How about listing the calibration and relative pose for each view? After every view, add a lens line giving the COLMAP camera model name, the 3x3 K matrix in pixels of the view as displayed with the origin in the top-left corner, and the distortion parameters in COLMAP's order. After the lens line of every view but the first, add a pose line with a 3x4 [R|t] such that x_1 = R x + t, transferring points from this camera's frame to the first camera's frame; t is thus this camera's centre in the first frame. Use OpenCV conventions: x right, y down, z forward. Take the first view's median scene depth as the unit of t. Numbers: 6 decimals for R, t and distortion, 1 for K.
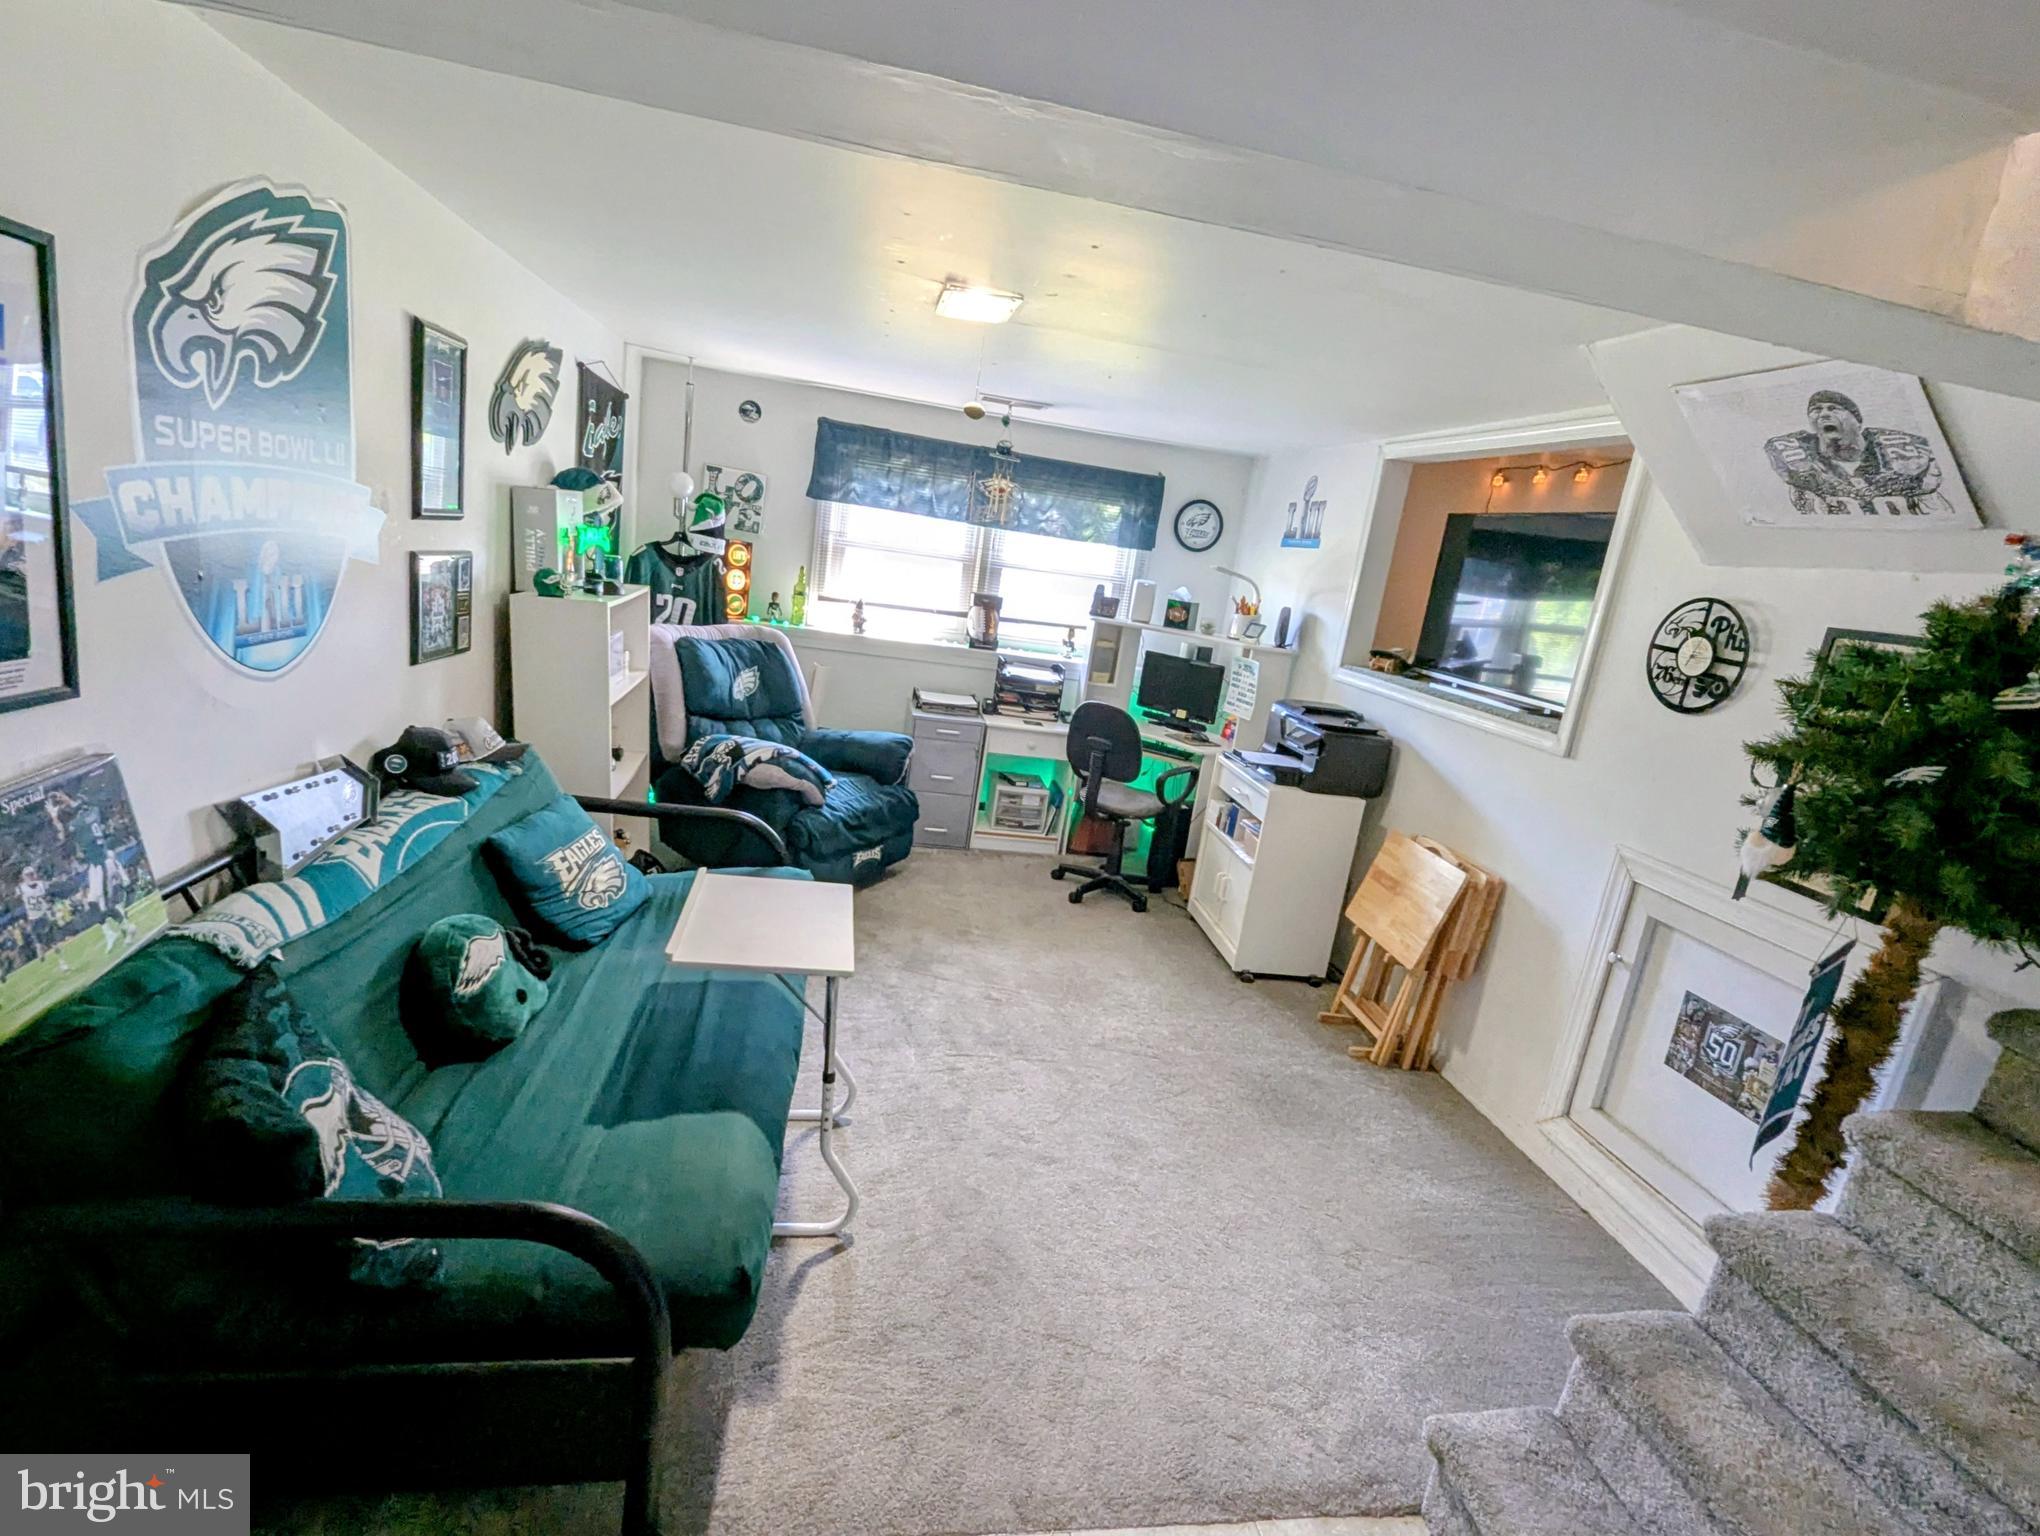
lens RADIAL K [[962.2, 0, 1020.0], [0, 962.2, 768.0], [0, 0, 1]] dist [0.000911, -0.000066]
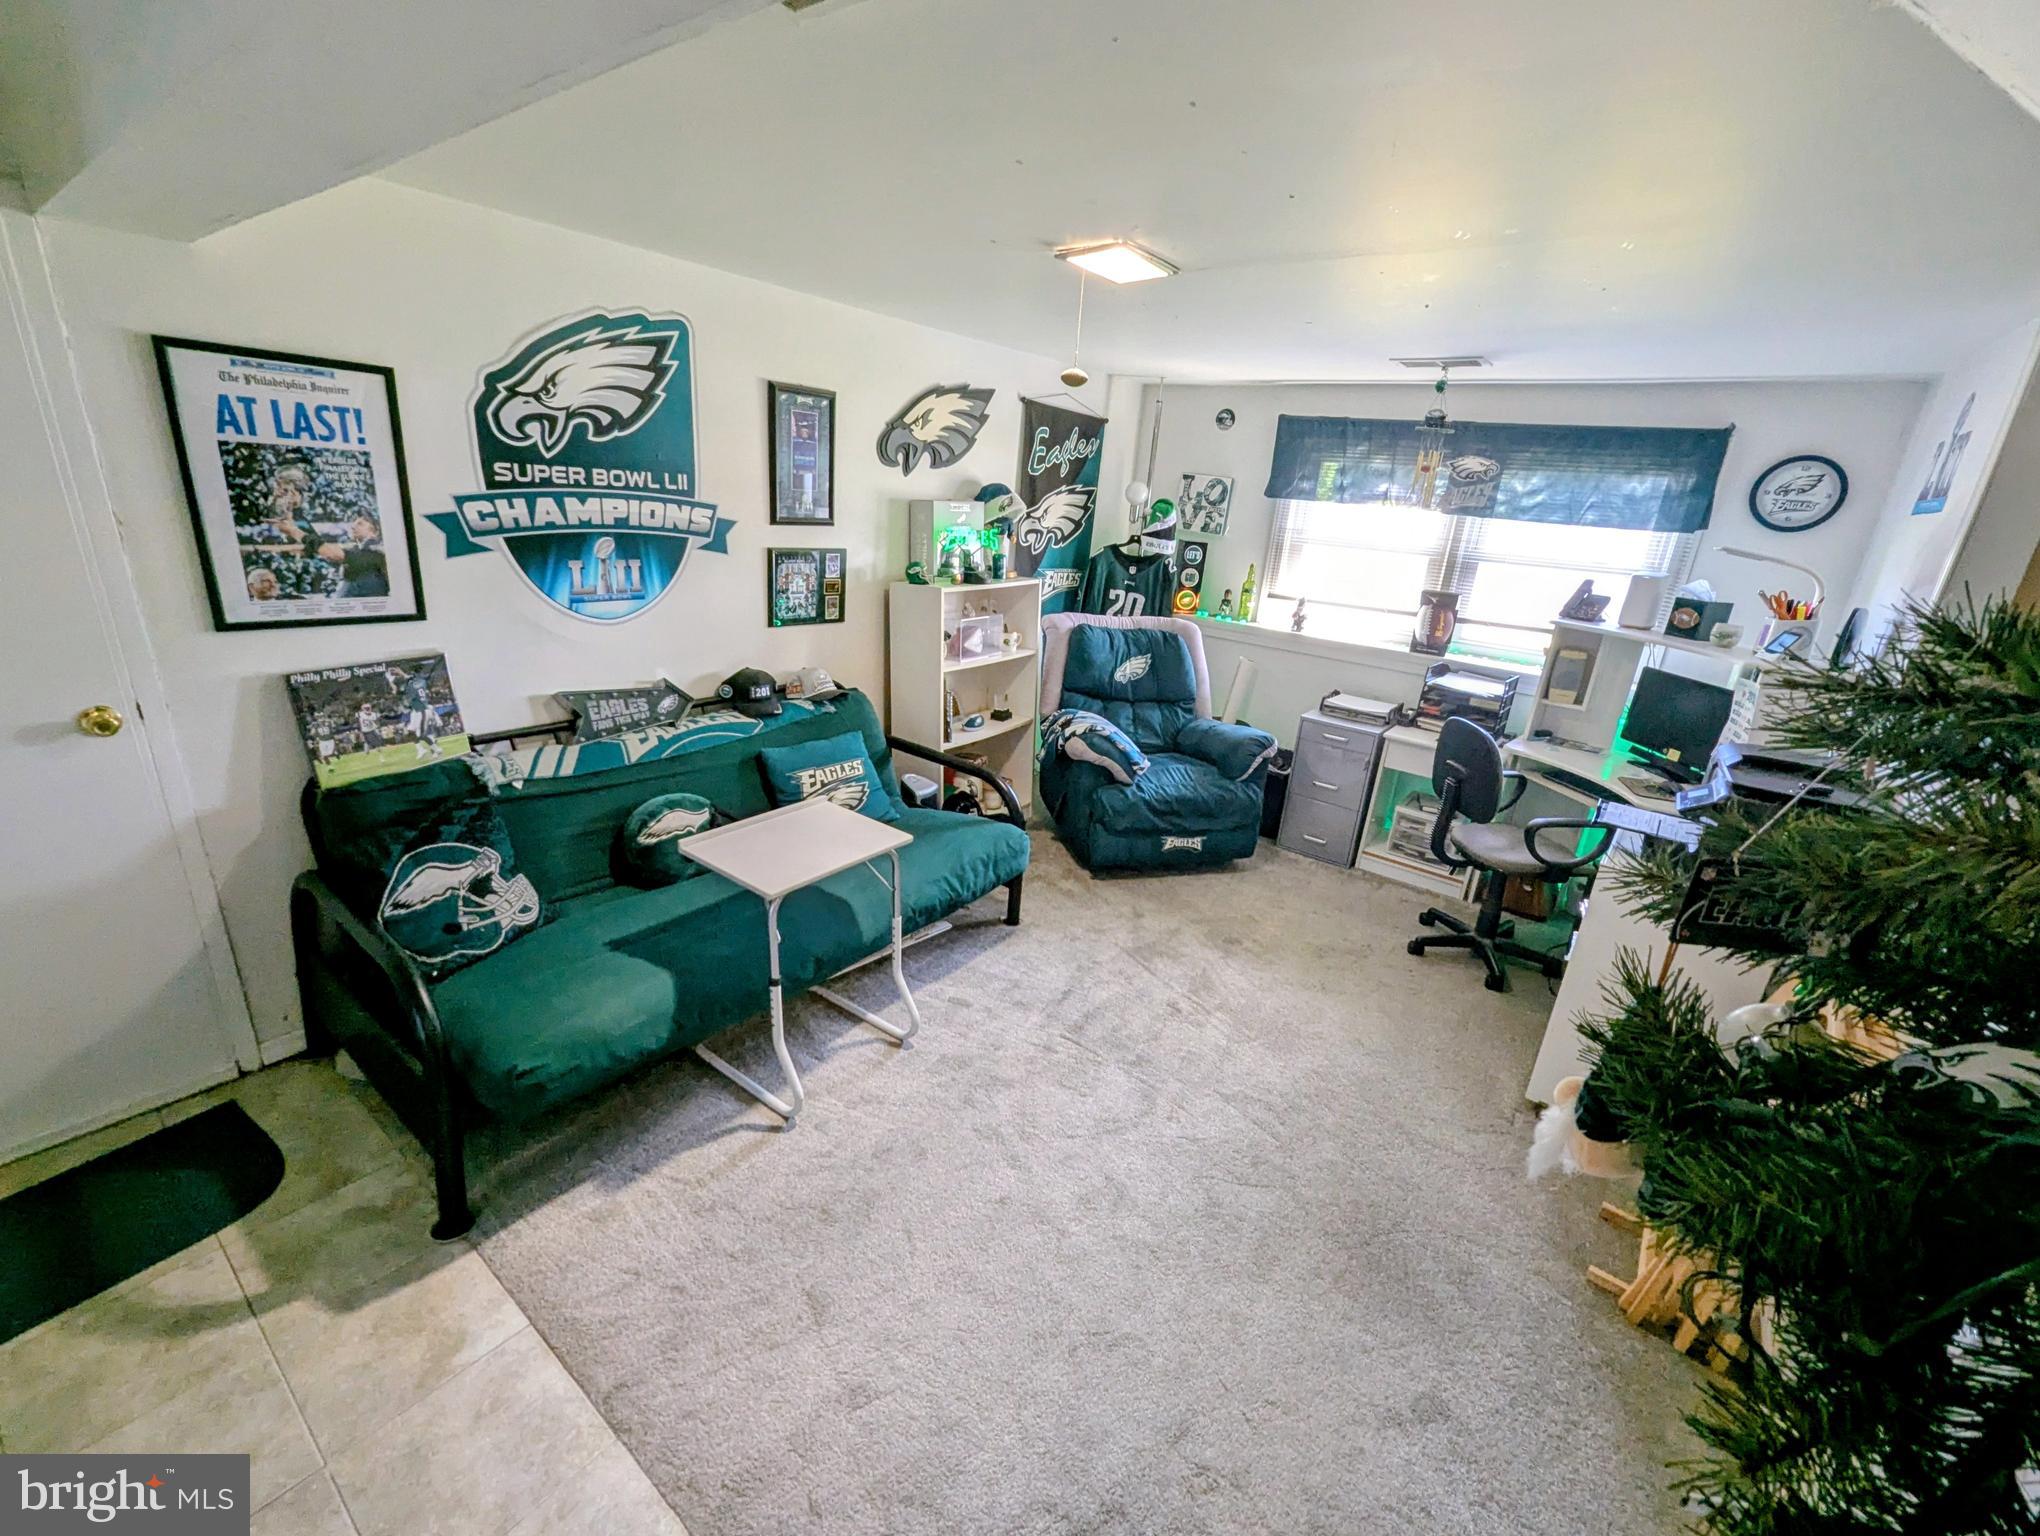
lens RADIAL K [[845.4, 0, 1014.8], [0, 845.4, 771.4], [0, 0, 1]] dist [-0.001972, 0.000579]
pose [[0.684505, 0.151726, -0.713044, 0.320050], [-0.143225, 0.987029, 0.072533, -0.021556], [0.714800, 0.052477, 0.697357, 0.221980]]
